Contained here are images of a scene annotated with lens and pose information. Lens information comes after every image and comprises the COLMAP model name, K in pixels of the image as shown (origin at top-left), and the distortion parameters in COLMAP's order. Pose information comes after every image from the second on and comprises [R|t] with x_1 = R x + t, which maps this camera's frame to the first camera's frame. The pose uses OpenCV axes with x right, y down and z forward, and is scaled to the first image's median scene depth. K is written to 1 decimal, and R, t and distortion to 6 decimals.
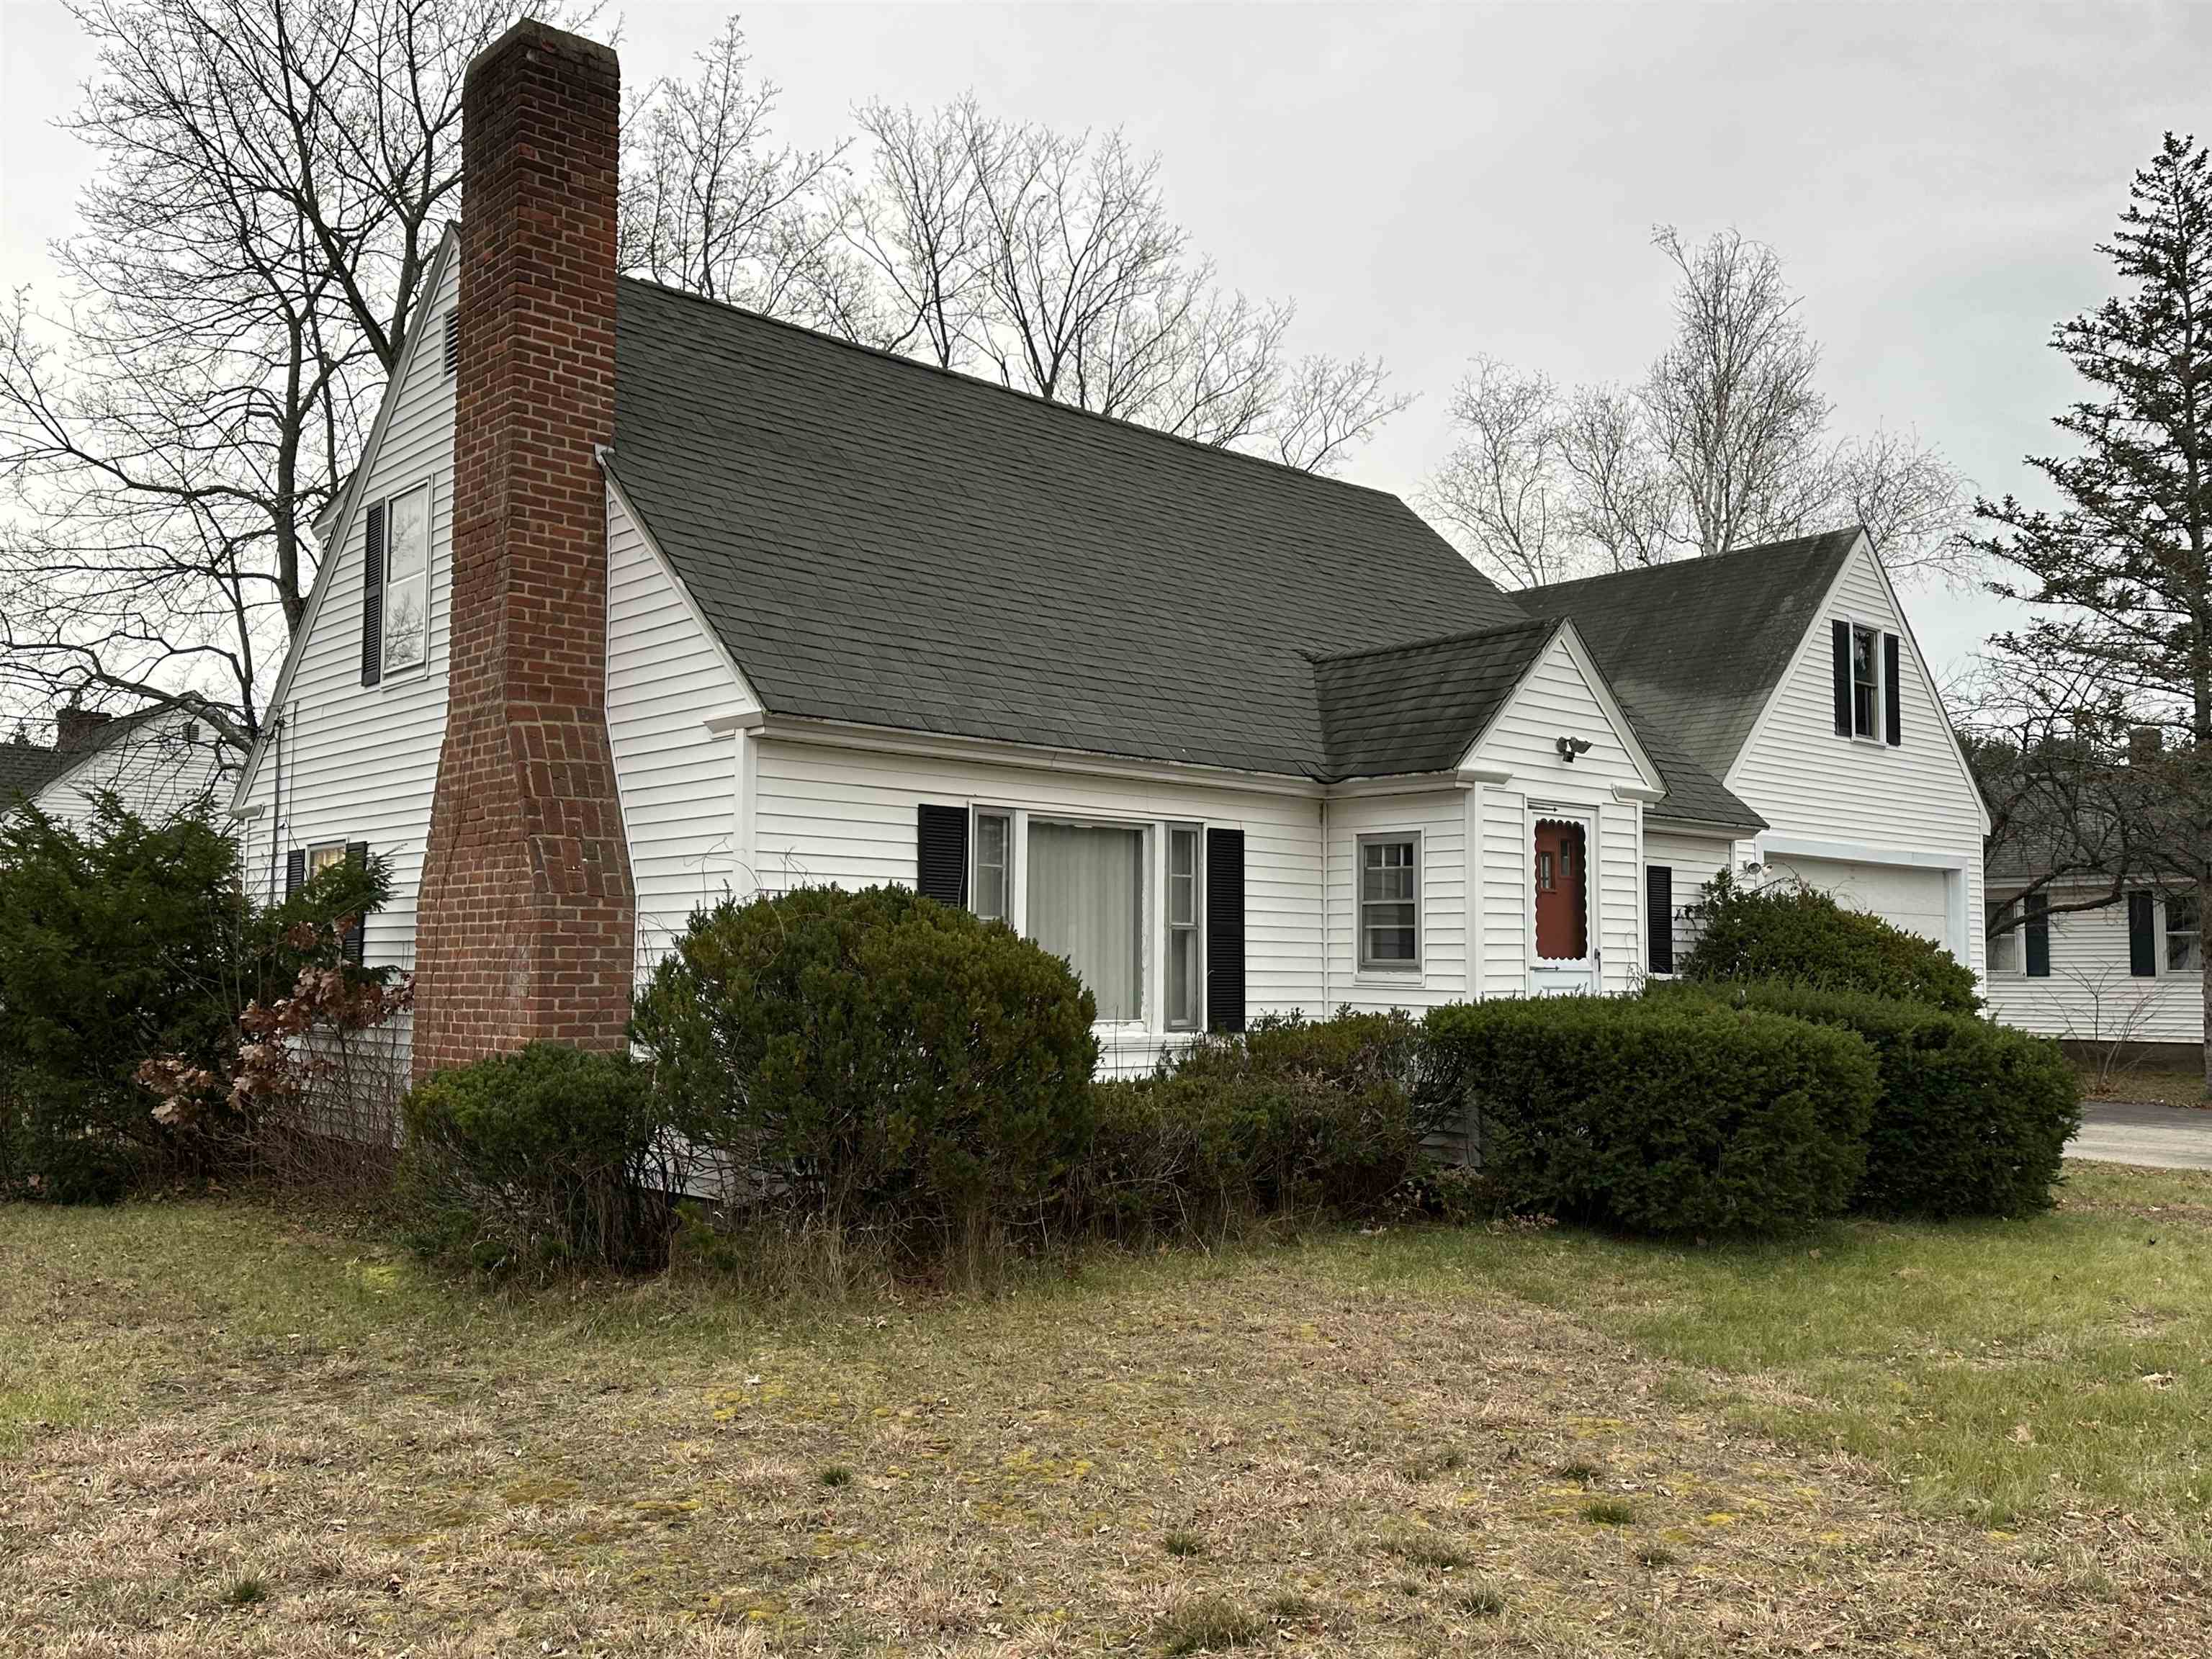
lens RADIAL K [[1906.9, 0, 1092.4], [0, 1906.9, 829.0], [0, 0, 1]] dist [0.087356, 0.000475]
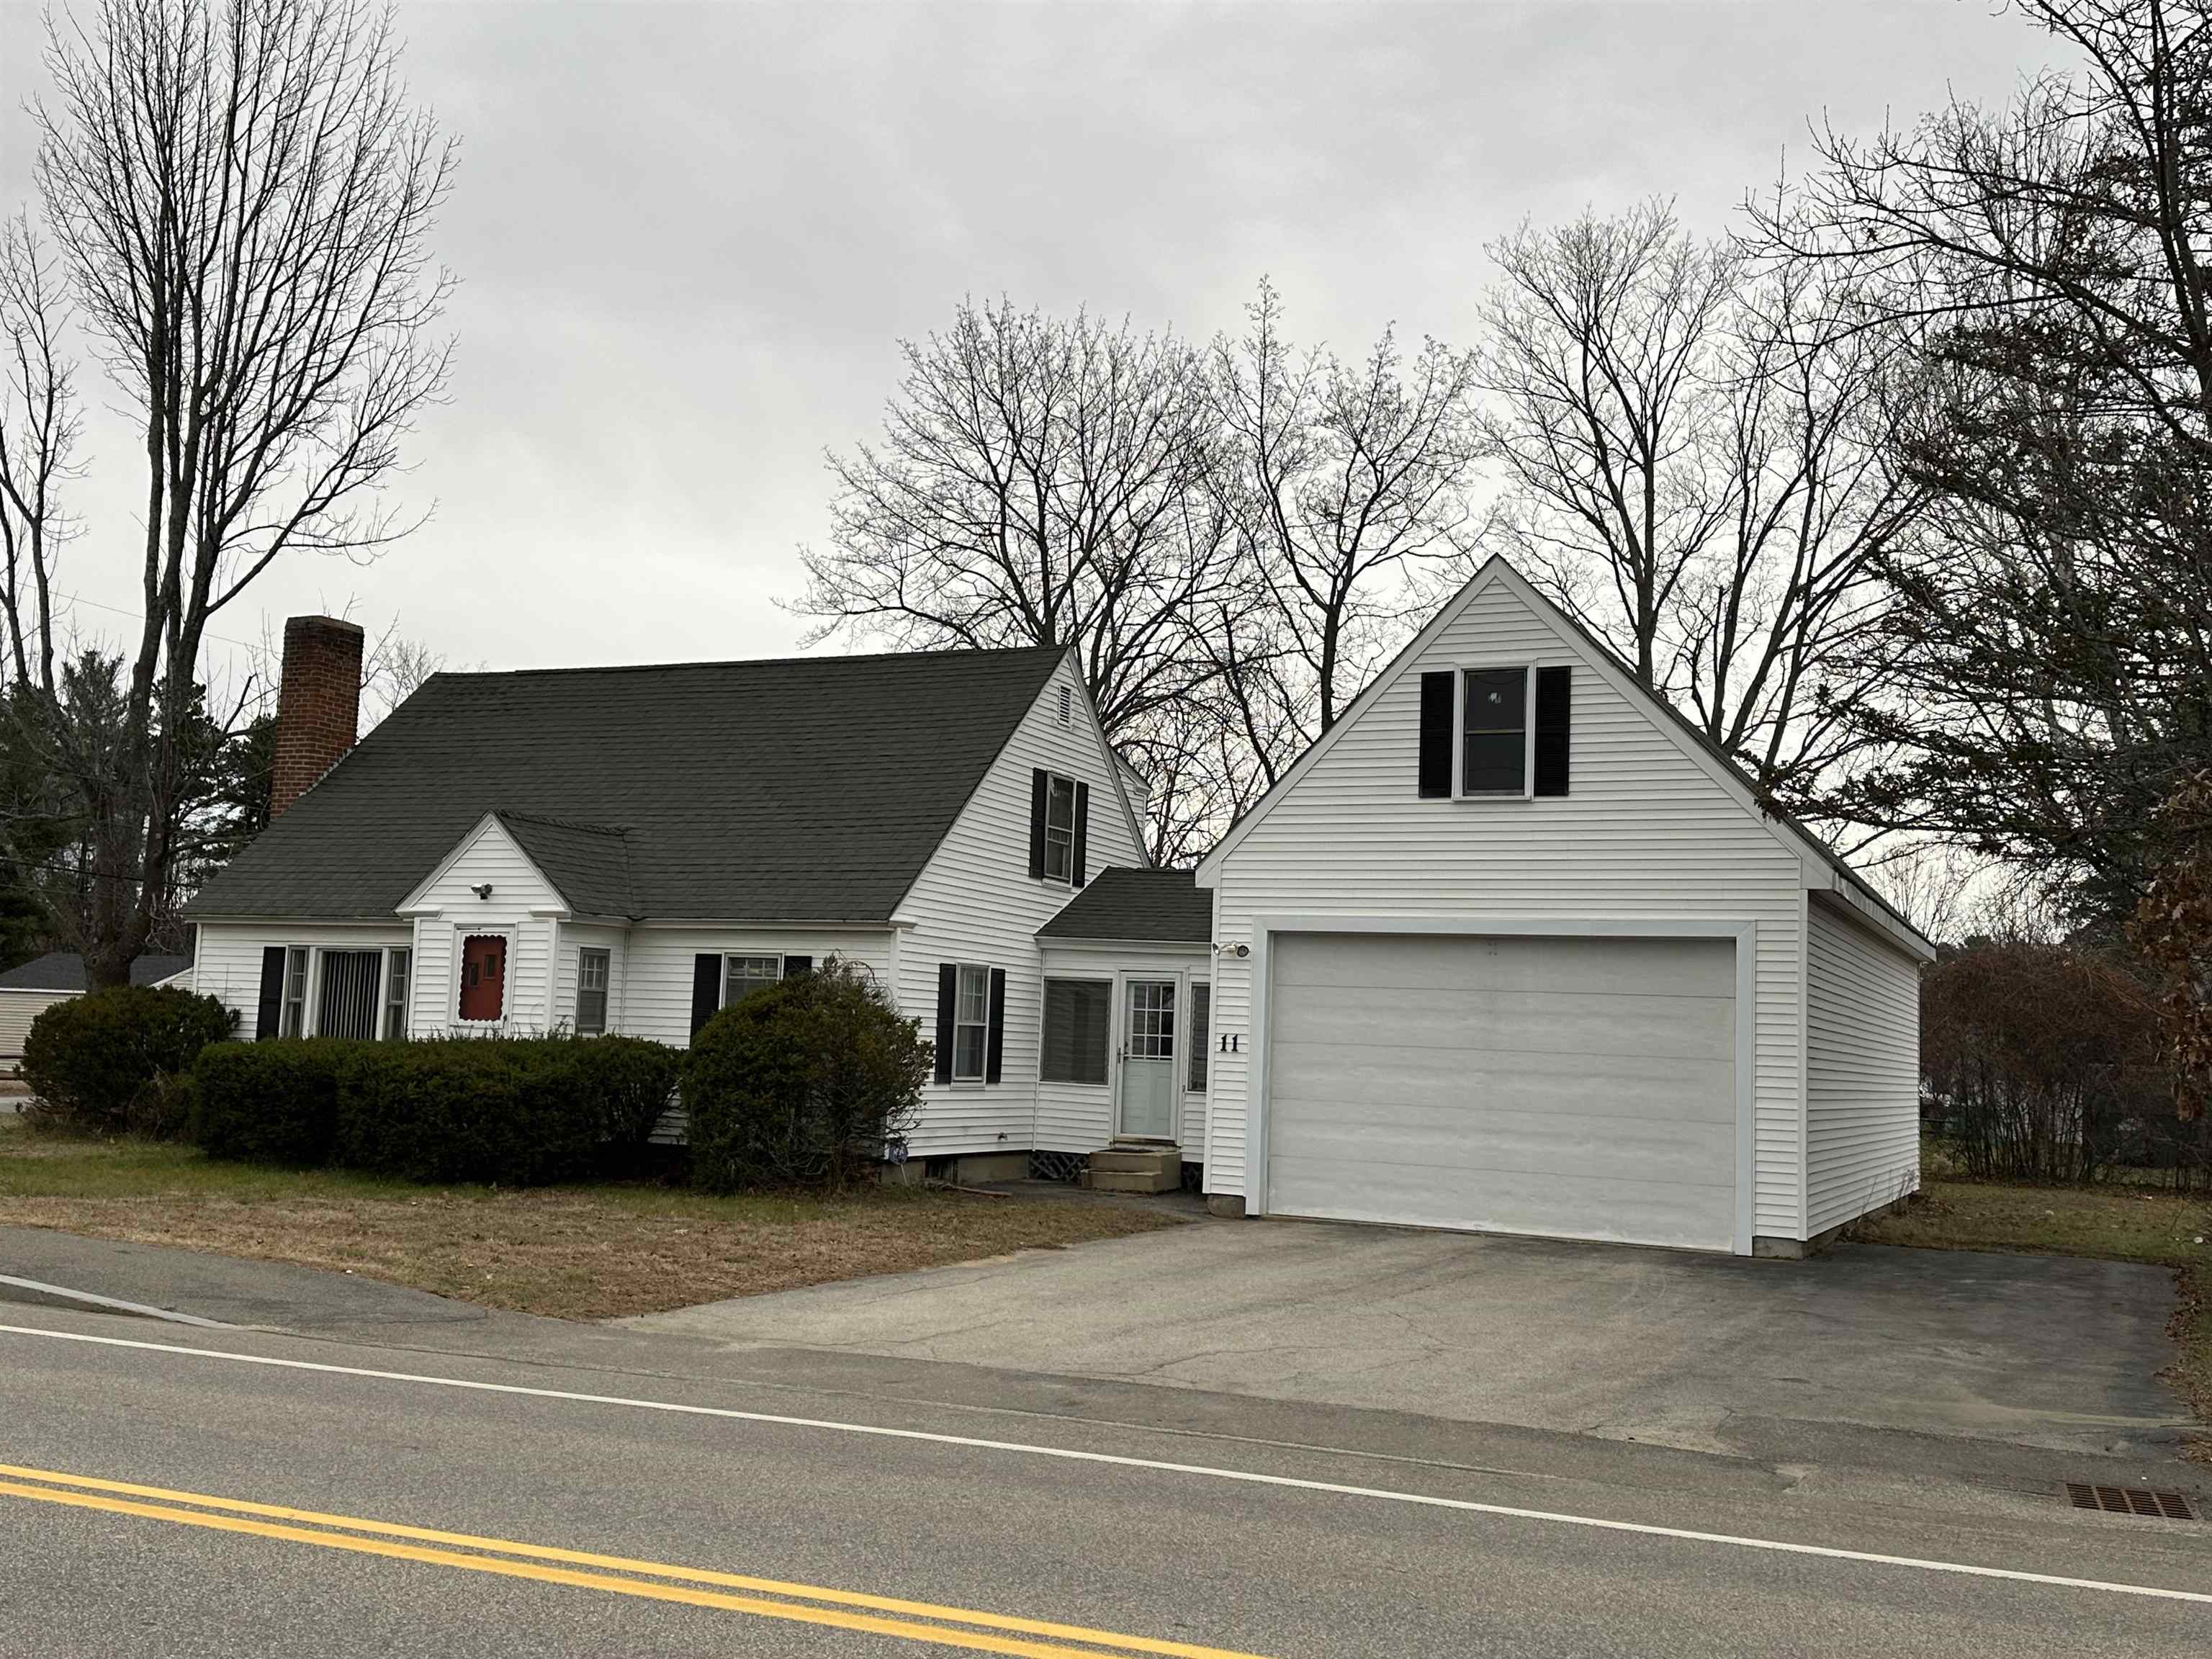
lens RADIAL K [[2183.8, 0, 1106.0], [0, 2183.8, 822.1], [0, 0, 1]] dist [0.067108, 0.000000]
pose [[0.379842, -0.091249, -0.920540, 2.233162], [0.036952, 0.995825, -0.083464, 0.077110], [0.924313, -0.002312, 0.381629, 0.794974]]
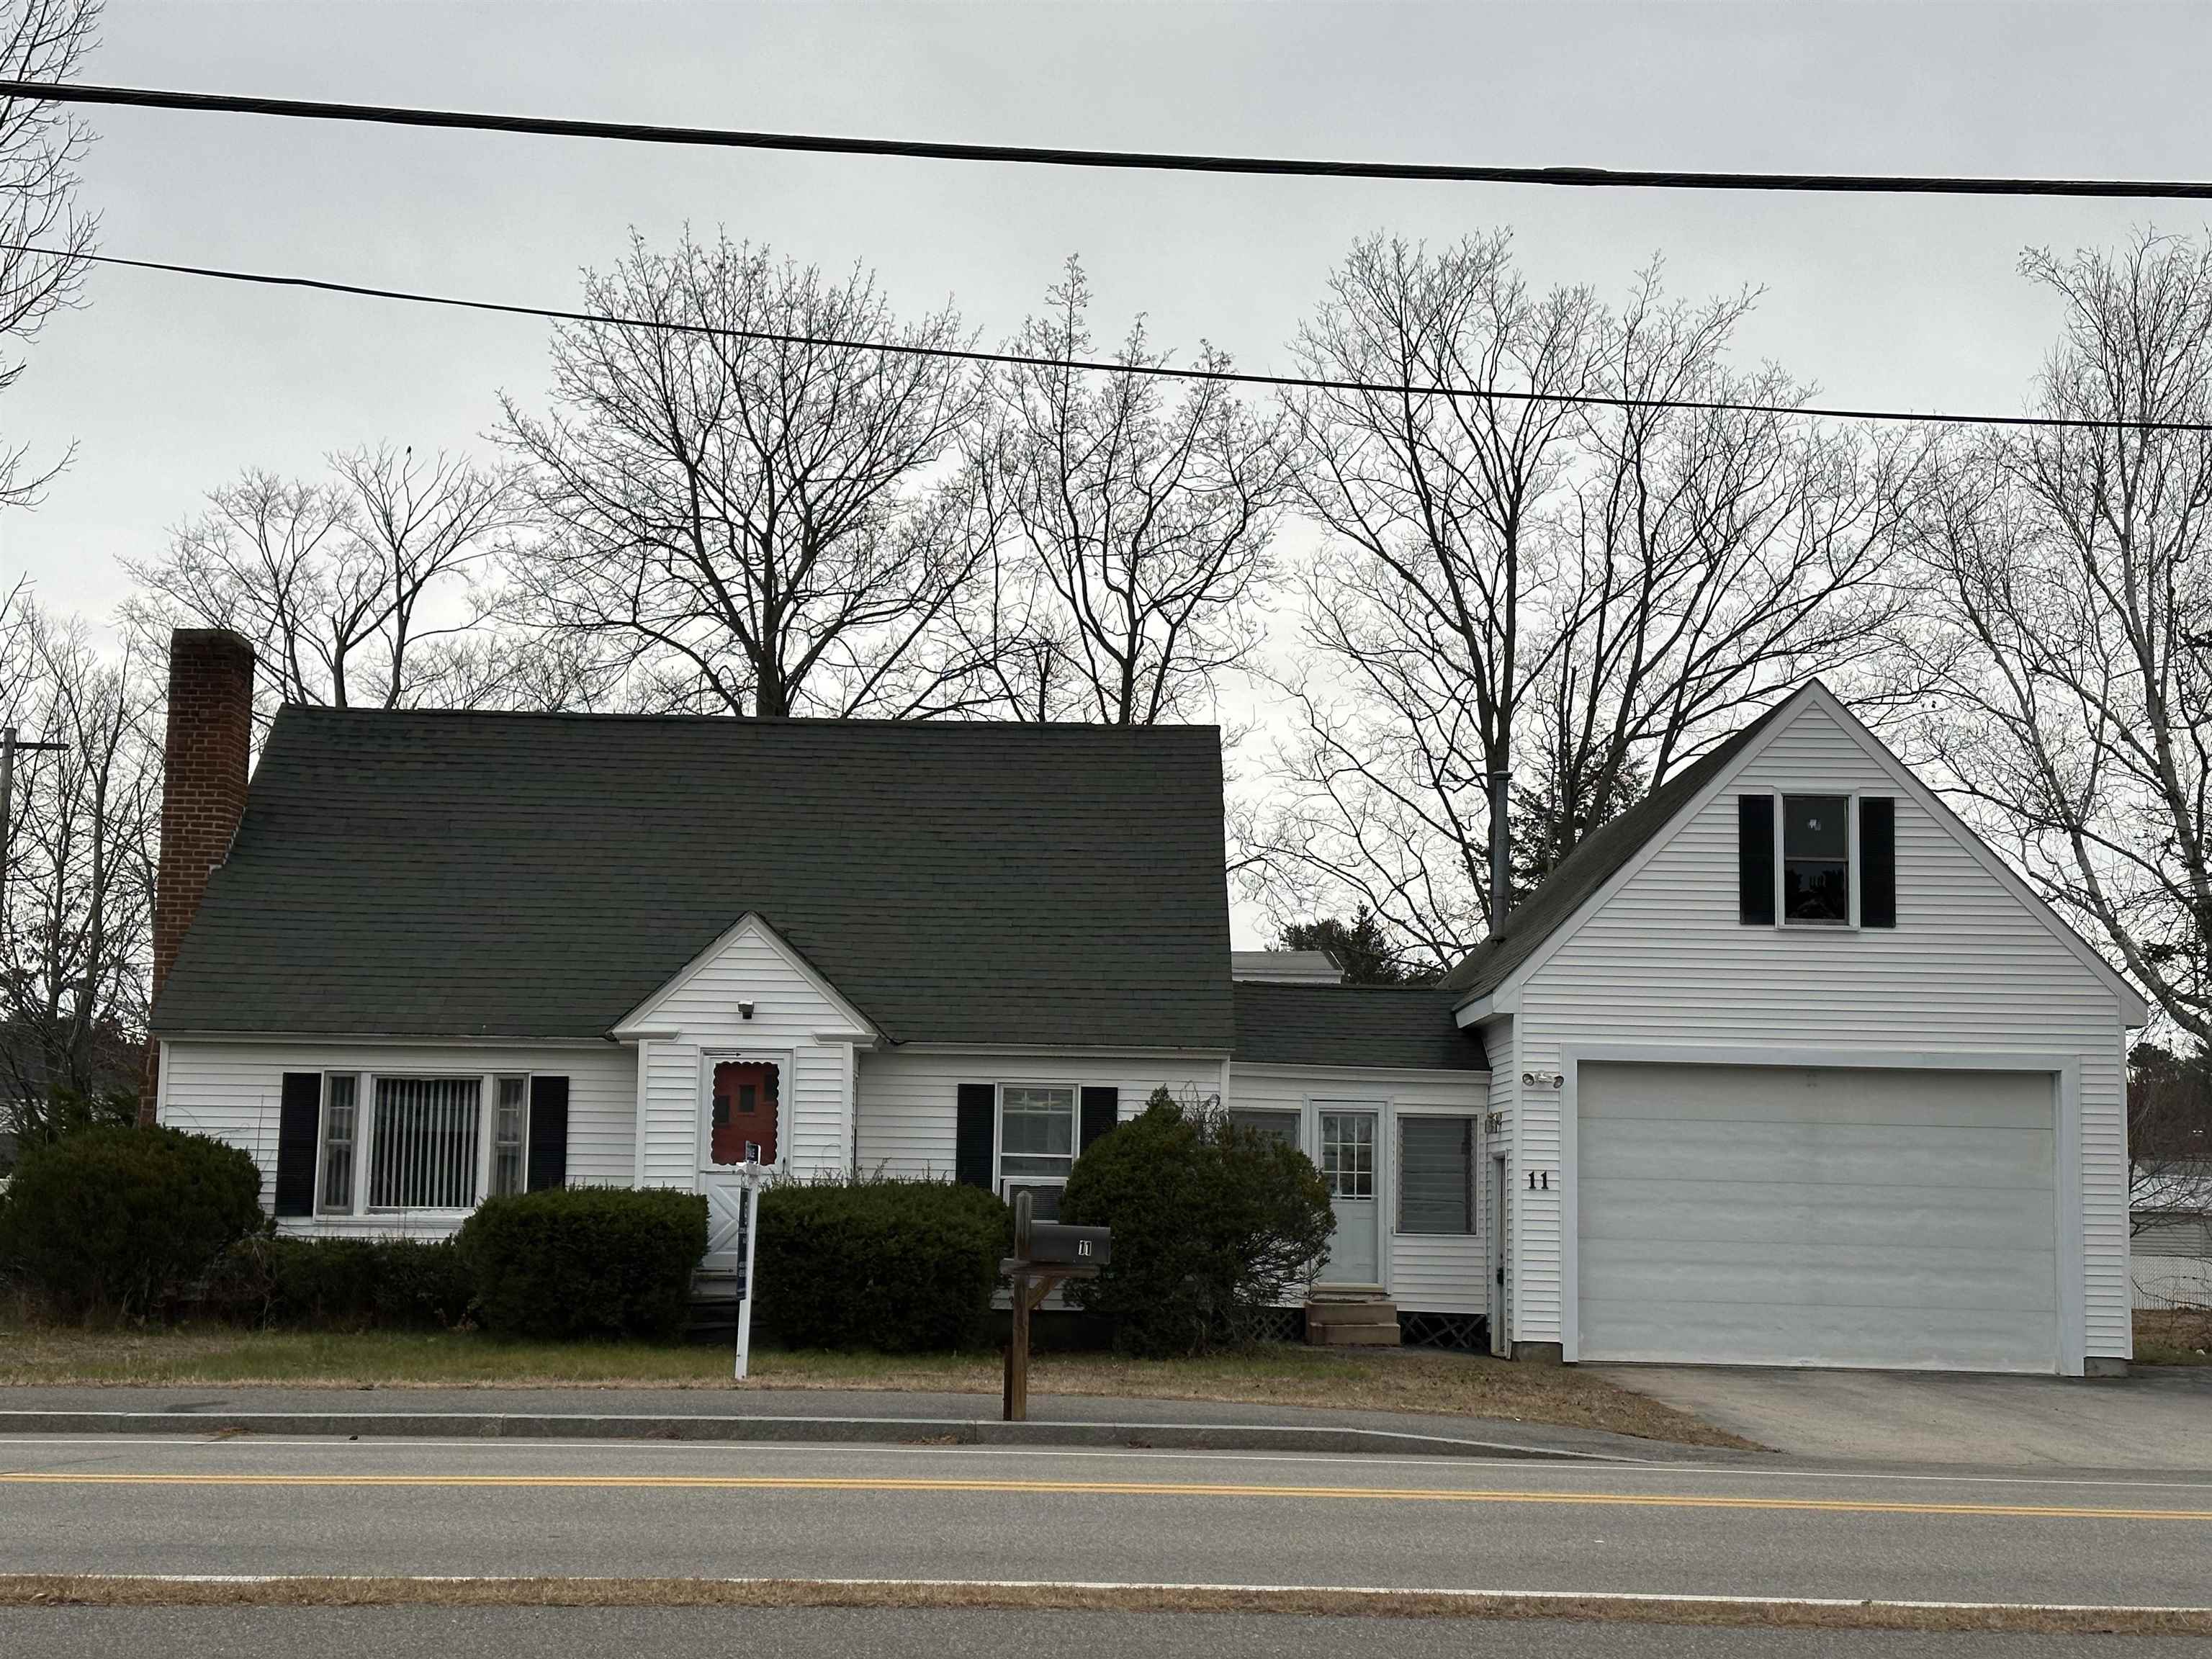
lens RADIAL K [[3146.6, 0, 1110.4], [0, 3146.6, 835.4], [0, 0, 1]] dist [0.047667, 0.000000]
pose [[0.747718, -0.076796, -0.659560, 1.963560], [0.039630, 0.996680, -0.071121, 0.004375], [0.662832, 0.027040, 0.748279, -0.509785]]
